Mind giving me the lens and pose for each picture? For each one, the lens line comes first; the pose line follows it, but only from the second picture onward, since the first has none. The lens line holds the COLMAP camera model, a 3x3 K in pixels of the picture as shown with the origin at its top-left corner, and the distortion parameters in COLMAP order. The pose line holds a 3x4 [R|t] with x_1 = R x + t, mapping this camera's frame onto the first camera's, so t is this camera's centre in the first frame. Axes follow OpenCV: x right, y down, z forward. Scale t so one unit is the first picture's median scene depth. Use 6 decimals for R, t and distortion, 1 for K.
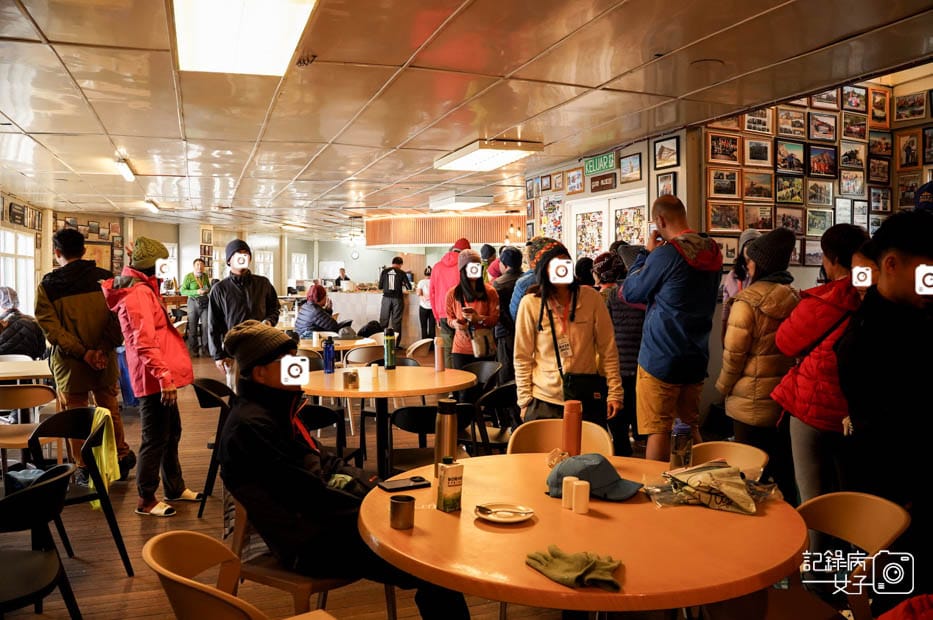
lens RADIAL K [[732.8, 0, 467.7], [0, 732.8, 306.3], [0, 0, 1]] dist [-0.074634, -0.001674]
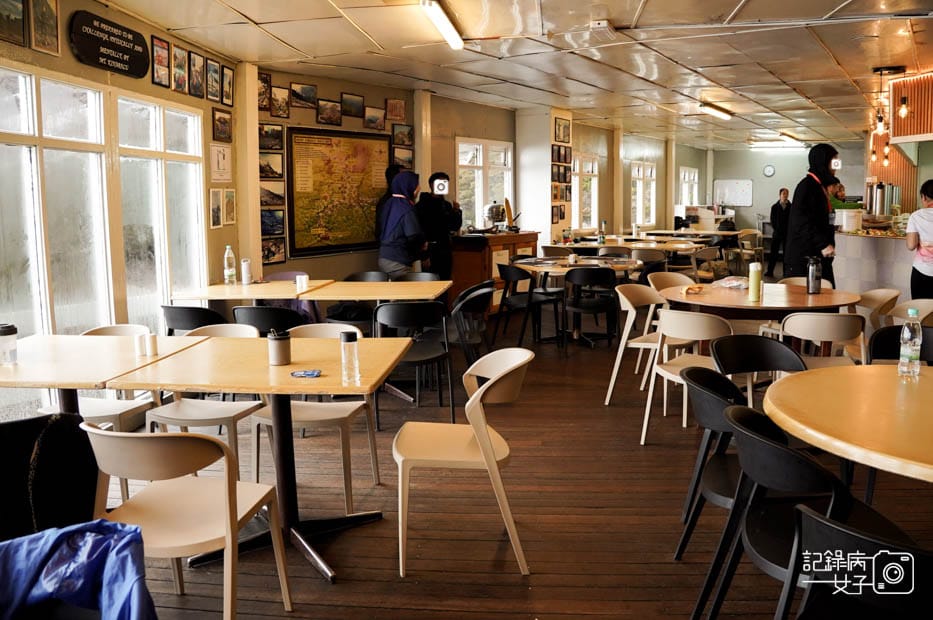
lens RADIAL K [[732.8, 0, 467.5], [0, 732.8, 309.0], [0, 0, 1]] dist [-0.074634, -0.001674]
pose [[0.891727, 0.061978, -0.448310, -0.163030], [-0.014373, 0.993957, 0.108823, -0.017302], [0.452345, -0.090597, 0.887229, 0.452652]]
